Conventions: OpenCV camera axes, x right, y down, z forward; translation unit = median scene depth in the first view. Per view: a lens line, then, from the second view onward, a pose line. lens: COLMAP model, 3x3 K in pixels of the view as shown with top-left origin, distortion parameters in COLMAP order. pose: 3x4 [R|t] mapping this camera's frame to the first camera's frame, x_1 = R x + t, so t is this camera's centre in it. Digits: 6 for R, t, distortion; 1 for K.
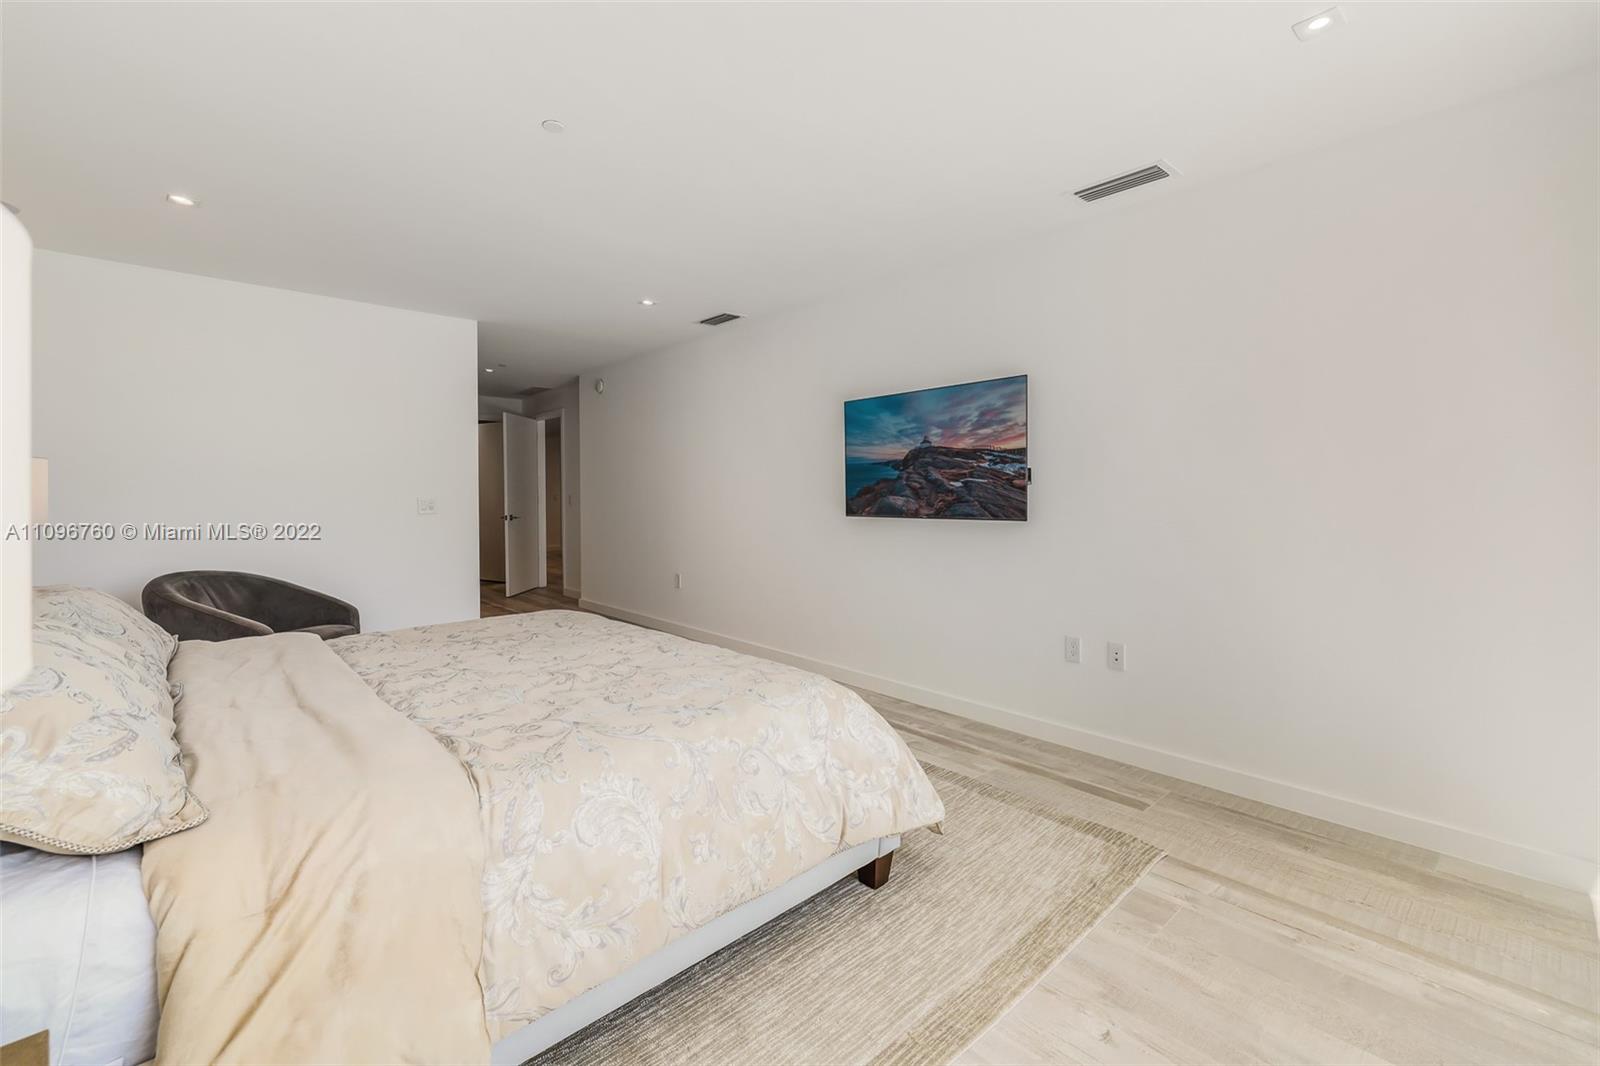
lens RADIAL K [[685.0, 0, 786.5], [0, 685.0, 490.5], [0, 0, 1]] dist [0.000323, 0.001157]
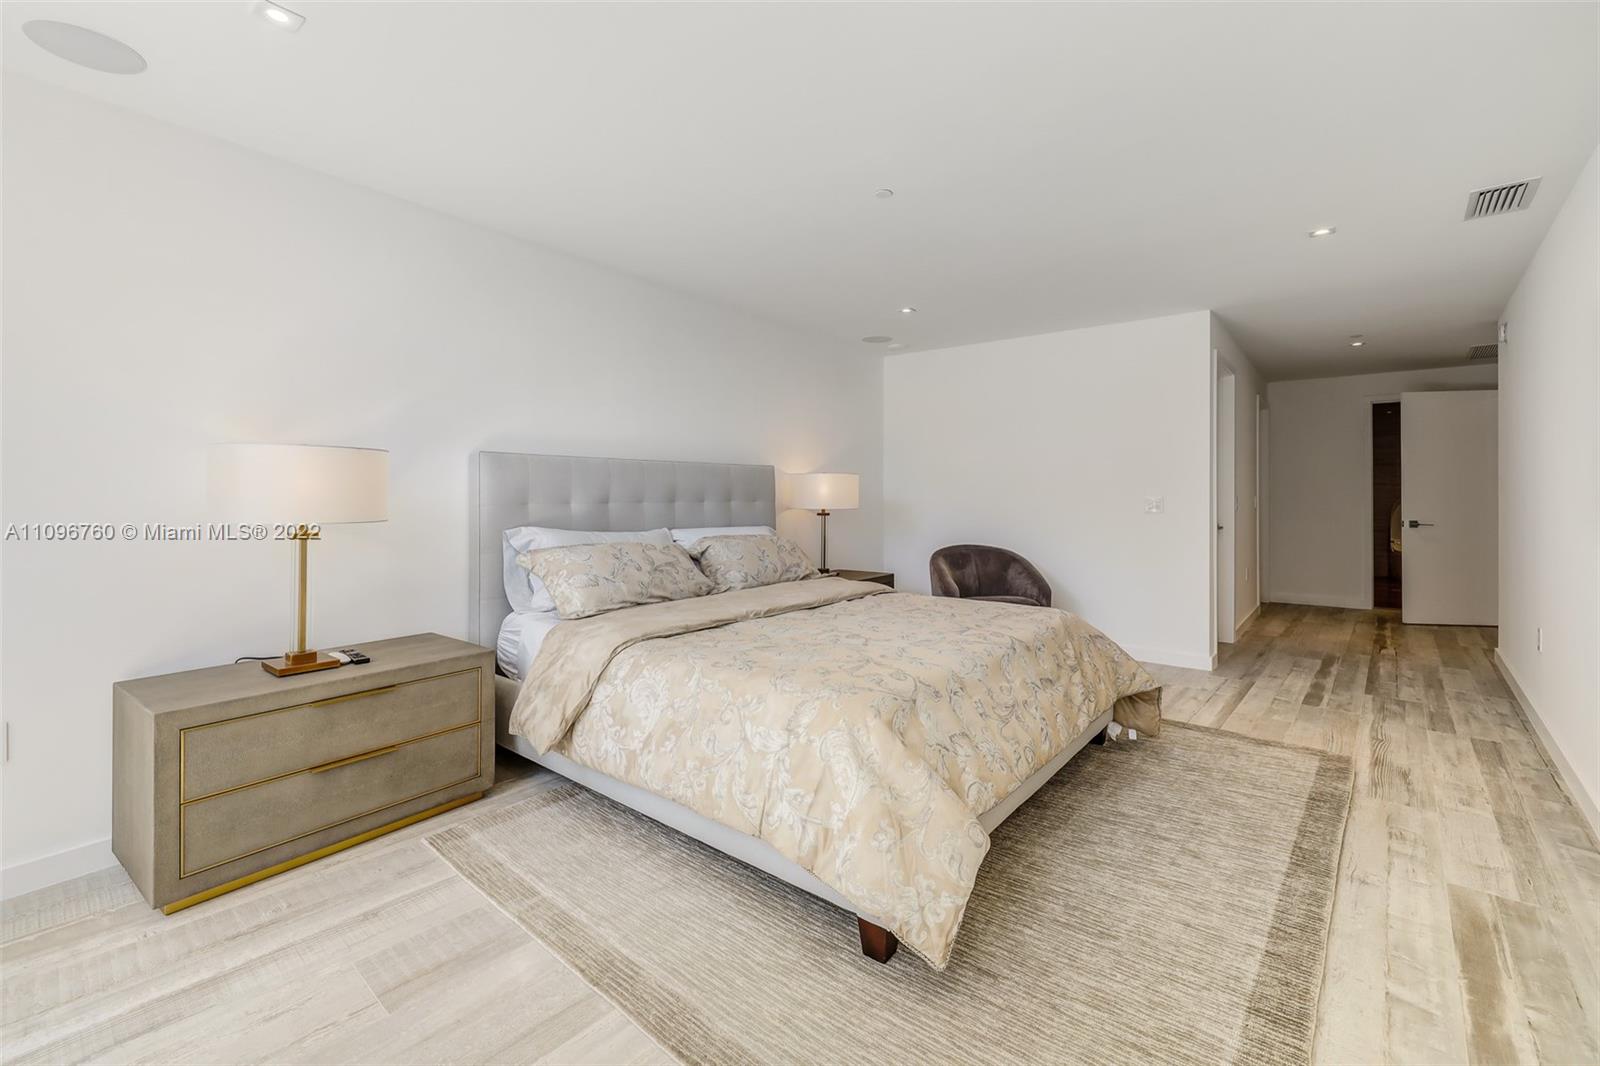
lens RADIAL K [[685.0, 0, 822.2], [0, 685.0, 505.1], [0, 0, 1]] dist [0.000323, 0.001157]
pose [[0.130716, 0.005835, -0.991403, 1.165175], [-0.000916, 0.999983, 0.005764, 0.022498], [0.991419, 0.000155, 0.130719, 1.010903]]
